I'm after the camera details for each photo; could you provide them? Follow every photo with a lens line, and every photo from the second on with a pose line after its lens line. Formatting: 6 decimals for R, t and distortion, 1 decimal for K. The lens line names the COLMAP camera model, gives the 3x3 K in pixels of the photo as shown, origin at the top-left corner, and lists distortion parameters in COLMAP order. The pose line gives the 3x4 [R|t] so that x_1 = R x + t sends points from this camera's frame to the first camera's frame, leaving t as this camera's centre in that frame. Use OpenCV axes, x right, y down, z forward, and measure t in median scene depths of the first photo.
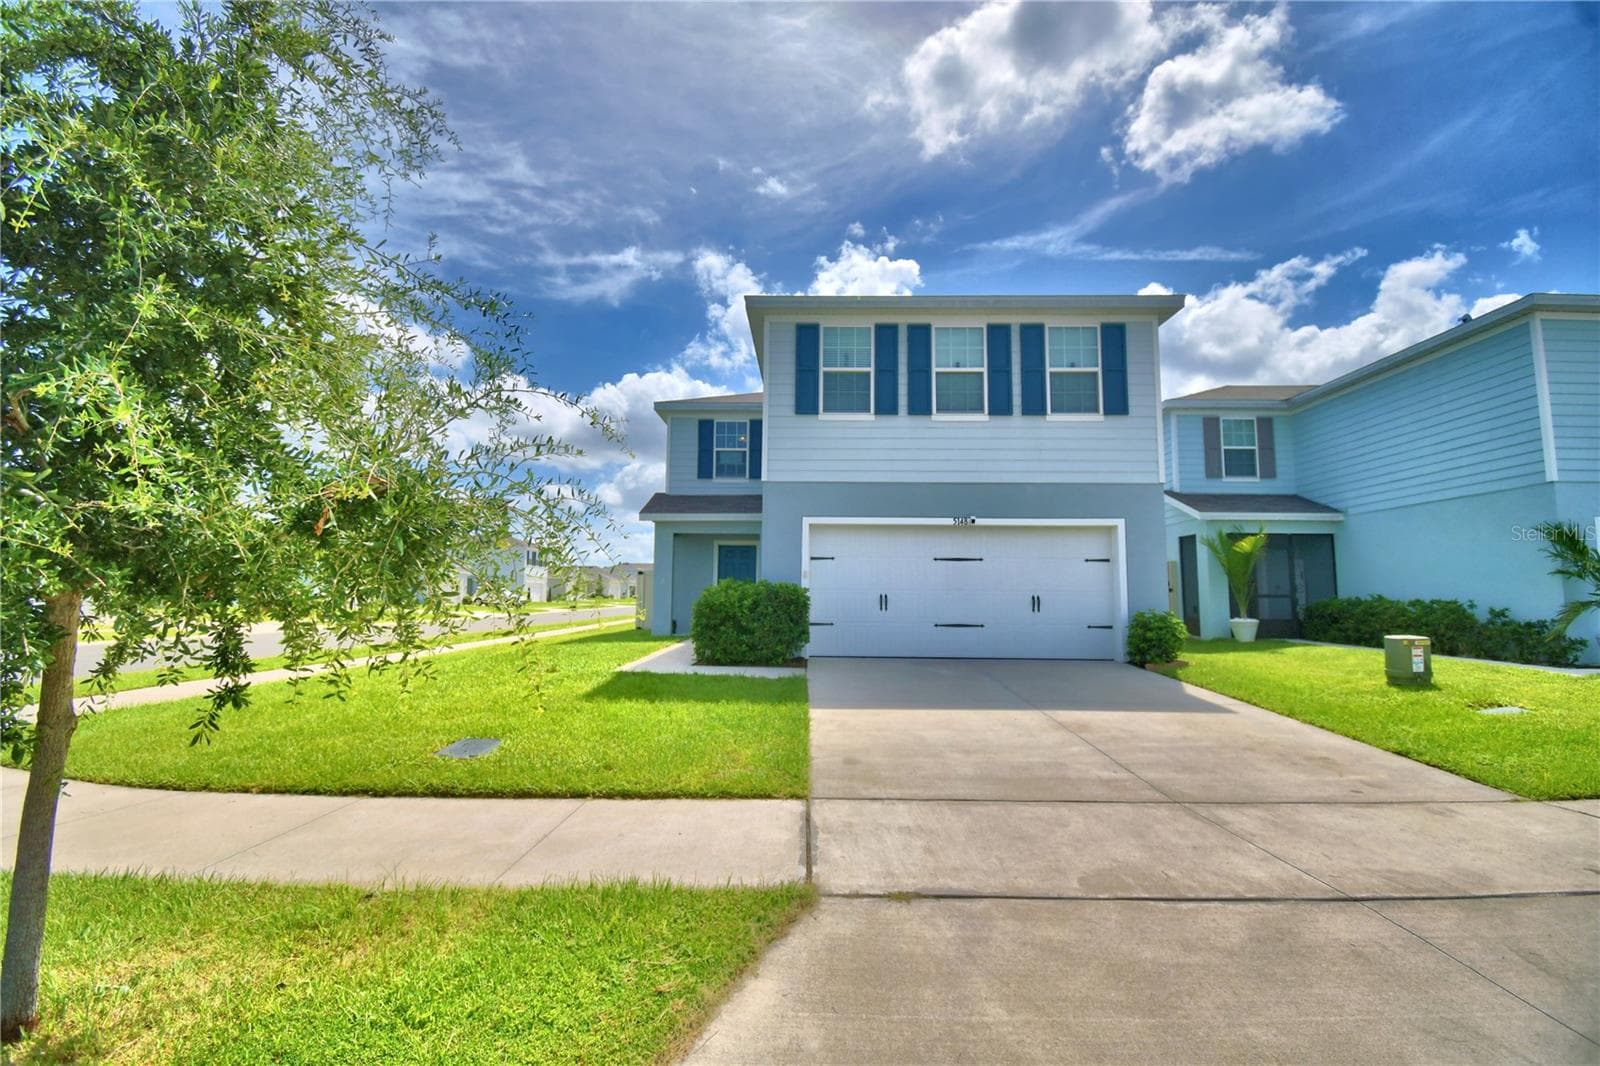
lens RADIAL K [[746.4, 0, 796.7], [0, 746.4, 516.9], [0, 0, 1]] dist [-0.014267, -0.005748]
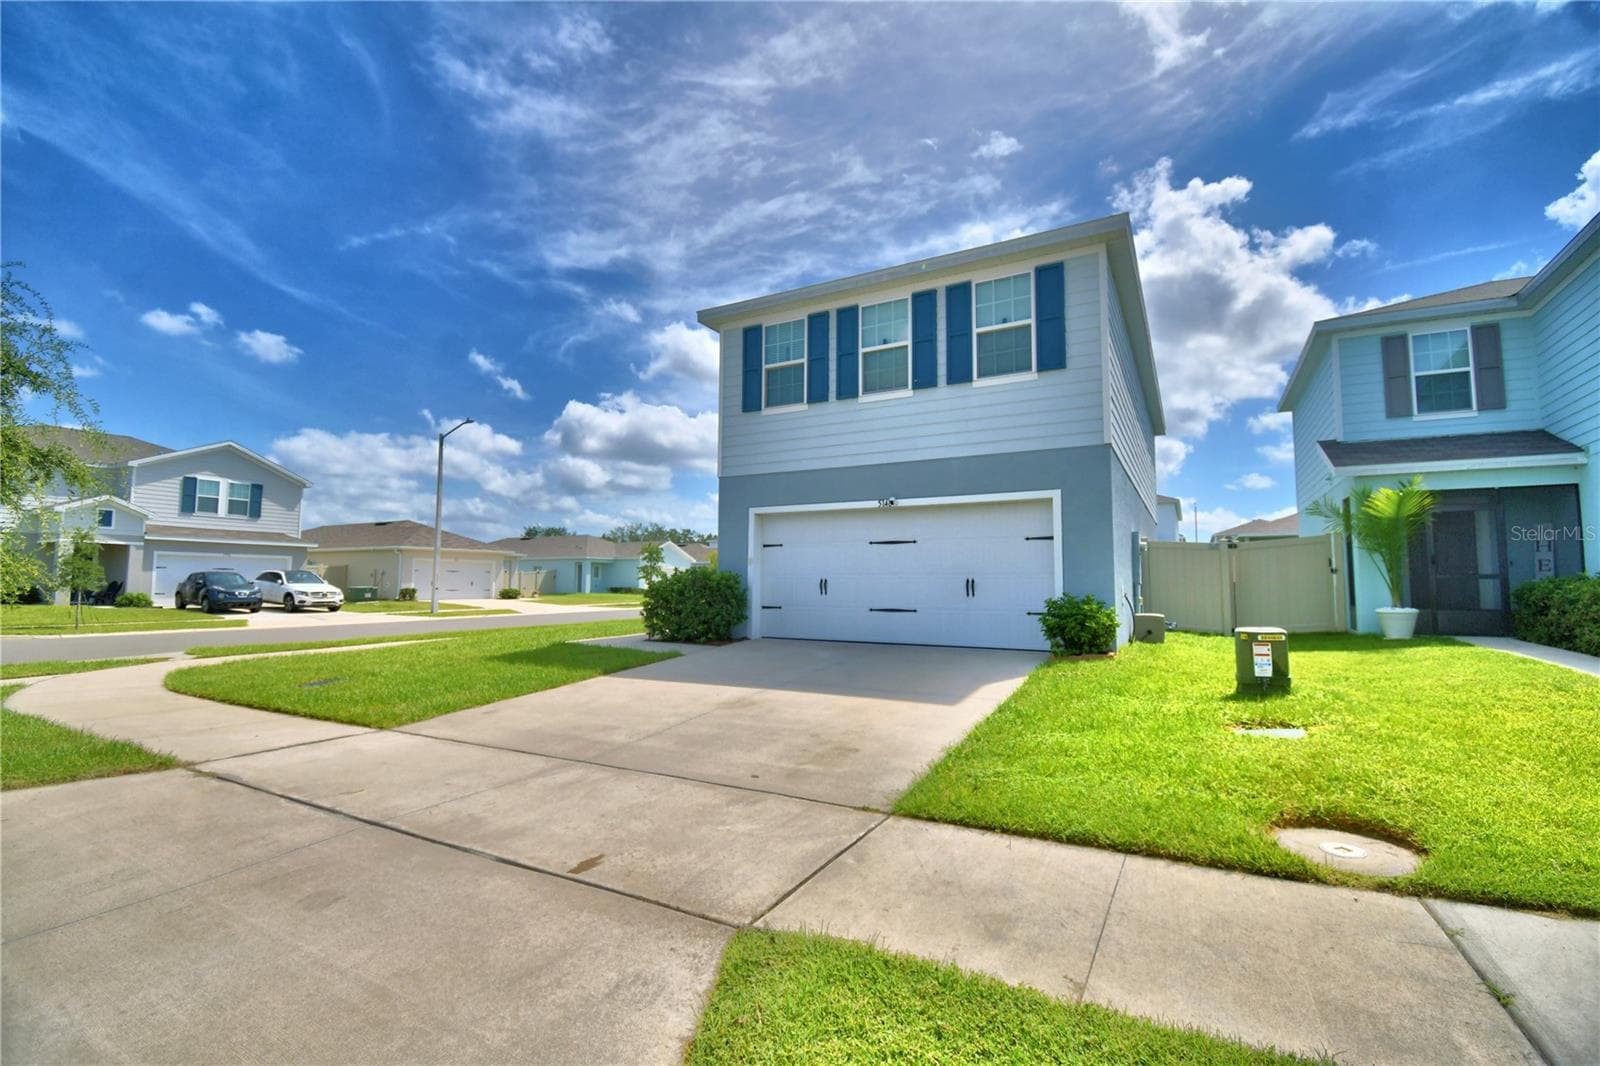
lens RADIAL K [[746.4, 0, 772.5], [0, 746.4, 523.3], [0, 0, 1]] dist [-0.014267, -0.005748]
pose [[0.868477, -0.044915, -0.493691, 0.564073], [0.056540, 0.998363, 0.008632, 0.014913], [0.492495, -0.035410, 0.869595, 0.079704]]
